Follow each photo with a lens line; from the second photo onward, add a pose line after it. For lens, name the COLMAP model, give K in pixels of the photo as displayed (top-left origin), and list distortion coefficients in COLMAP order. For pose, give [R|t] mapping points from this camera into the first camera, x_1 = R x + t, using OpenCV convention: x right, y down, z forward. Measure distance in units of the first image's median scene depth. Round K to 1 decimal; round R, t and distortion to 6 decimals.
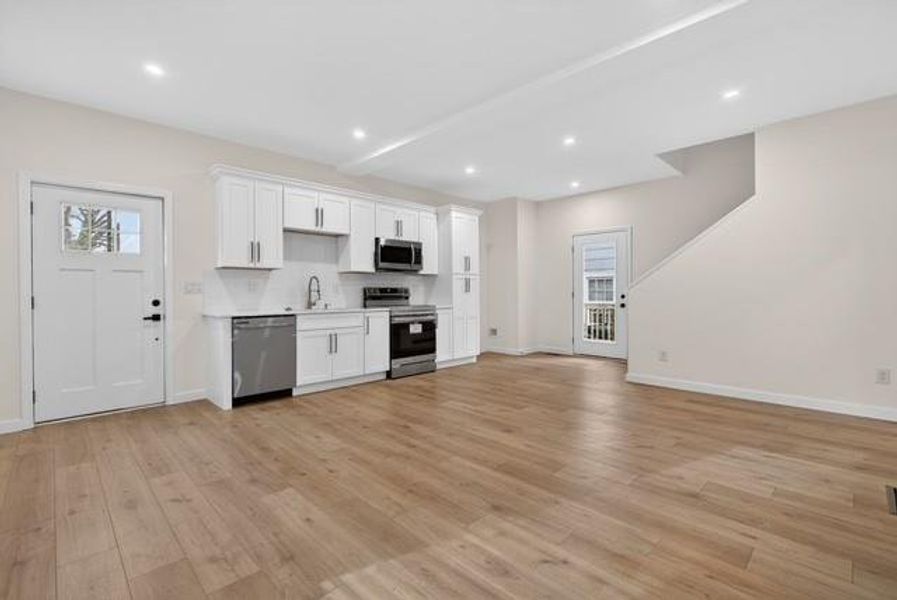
lens RADIAL K [[396.5, 0, 444.4], [0, 396.5, 293.5], [0, 0, 1]] dist [-0.000352, -0.000081]
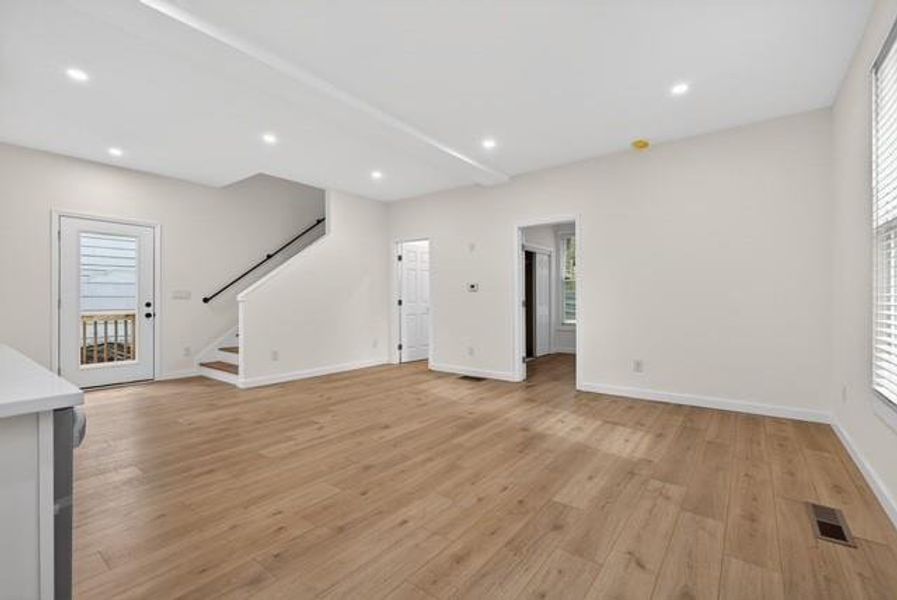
lens RADIAL K [[396.5, 0, 444.4], [0, 396.5, 293.5], [0, 0, 1]] dist [-0.000352, -0.000081]
pose [[-0.131505, 0.023496, 0.991037, -1.138218], [0.002059, 0.999723, -0.023429, 0.012431], [-0.991313, -0.001041, -0.131517, 1.200590]]
